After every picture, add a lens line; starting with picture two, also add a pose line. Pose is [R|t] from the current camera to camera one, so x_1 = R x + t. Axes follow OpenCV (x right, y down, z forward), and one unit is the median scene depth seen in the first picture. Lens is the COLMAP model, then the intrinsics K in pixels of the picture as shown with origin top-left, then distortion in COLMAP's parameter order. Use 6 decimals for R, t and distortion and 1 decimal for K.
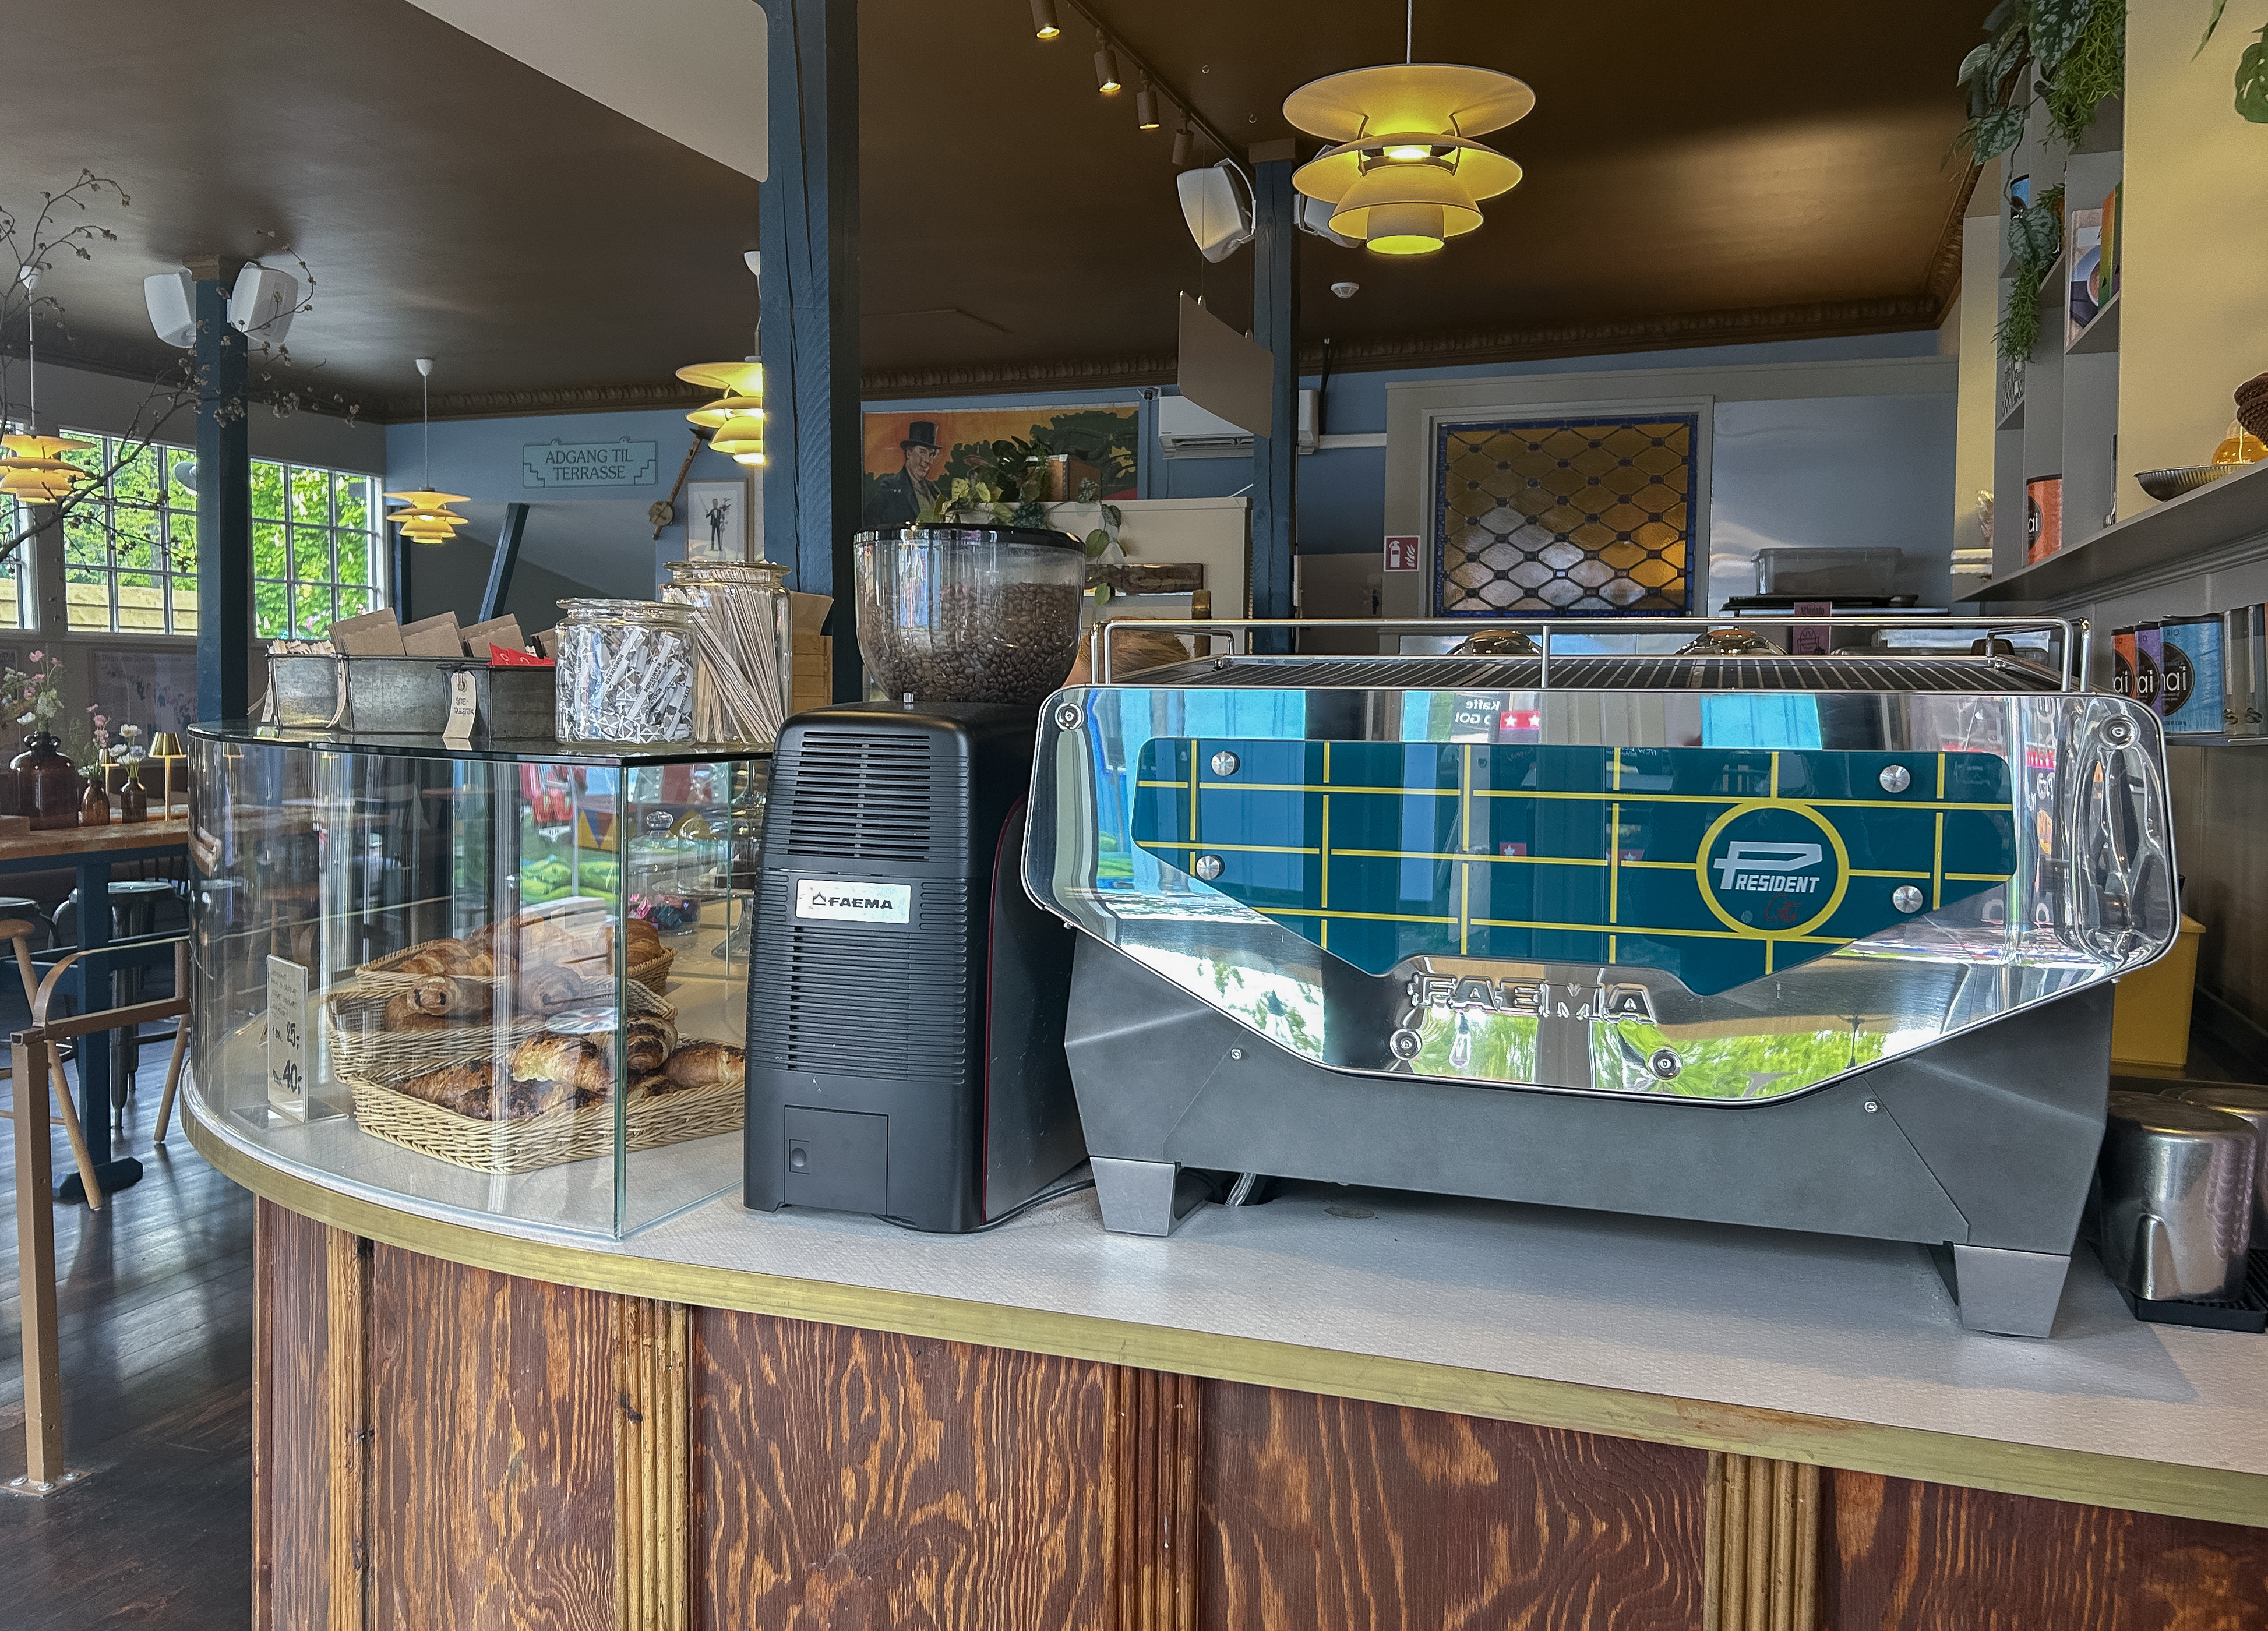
lens RADIAL K [[1787.4, 0, 1134.0], [0, 1787.4, 815.5], [0, 0, 1]] dist [0.005637, -0.005710]
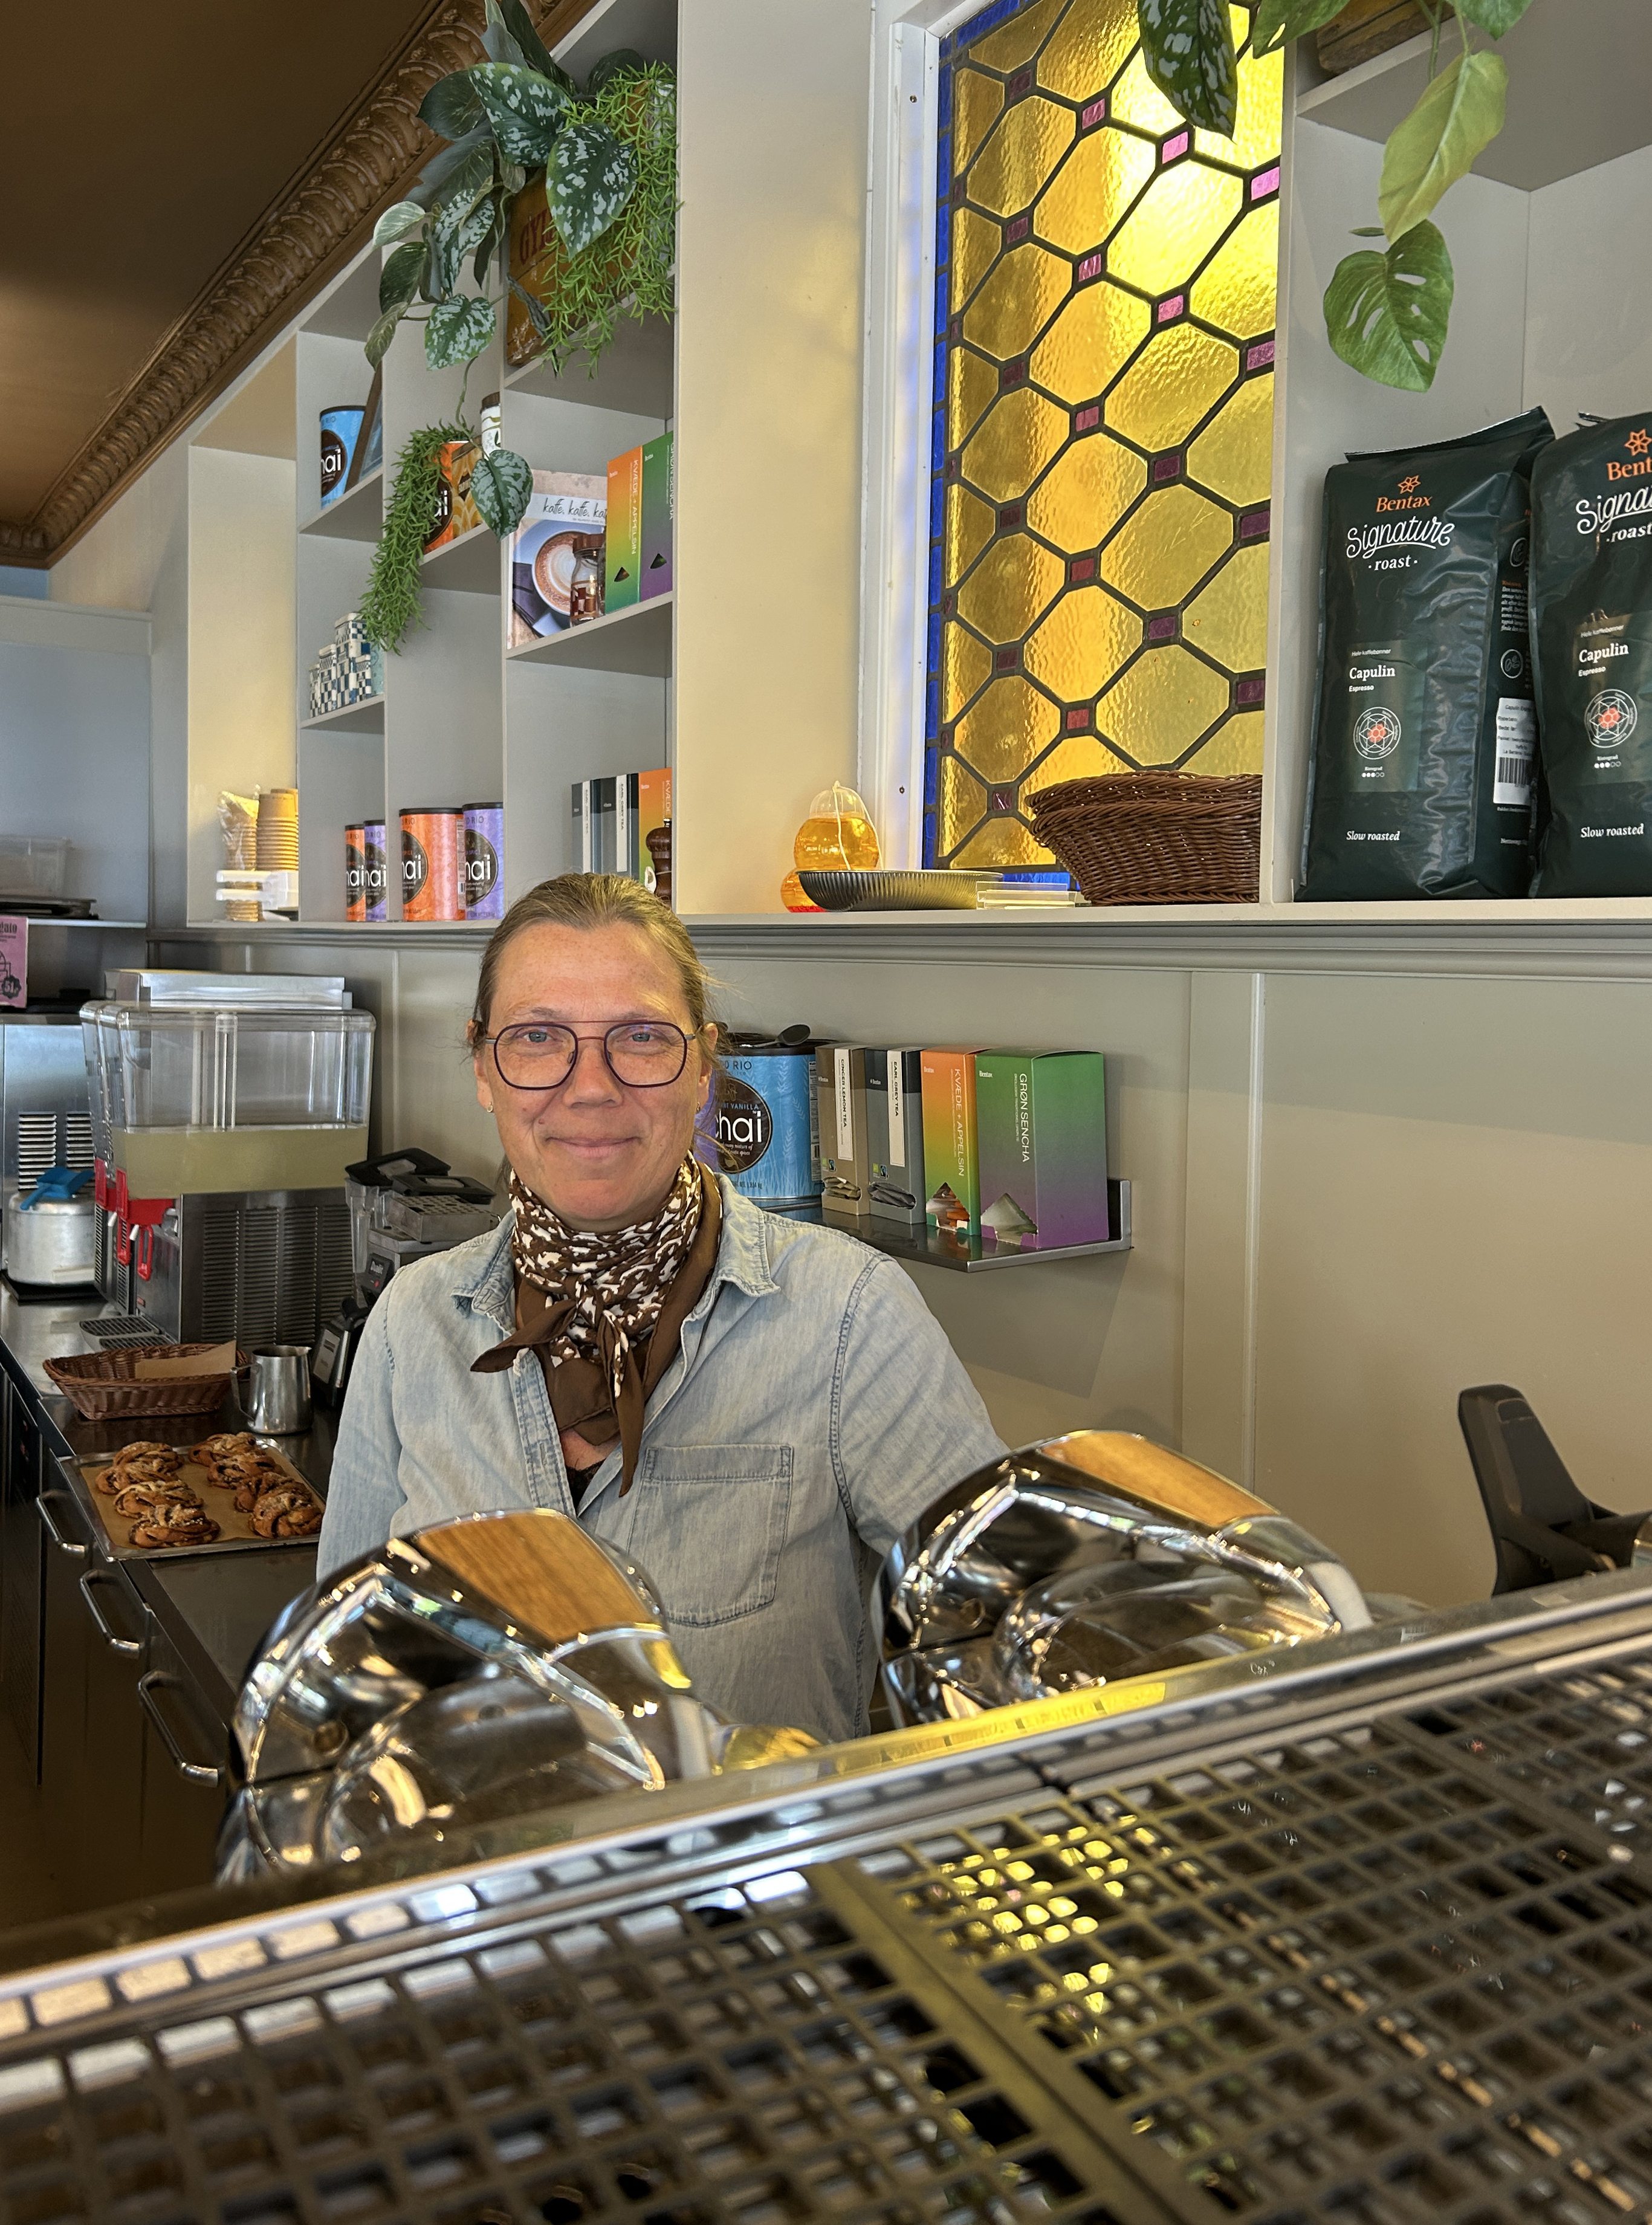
lens RADIAL K [[1860.0, 0, 821.7], [0, 1860.0, 1079.2], [0, 0, 1]] dist [0.005980, -0.000592]
pose [[0.645278, -0.033388, 0.763218, 0.010184], [0.031107, 0.999364, 0.017418, -0.106099], [-0.763314, 0.012502, 0.645907, 0.463269]]
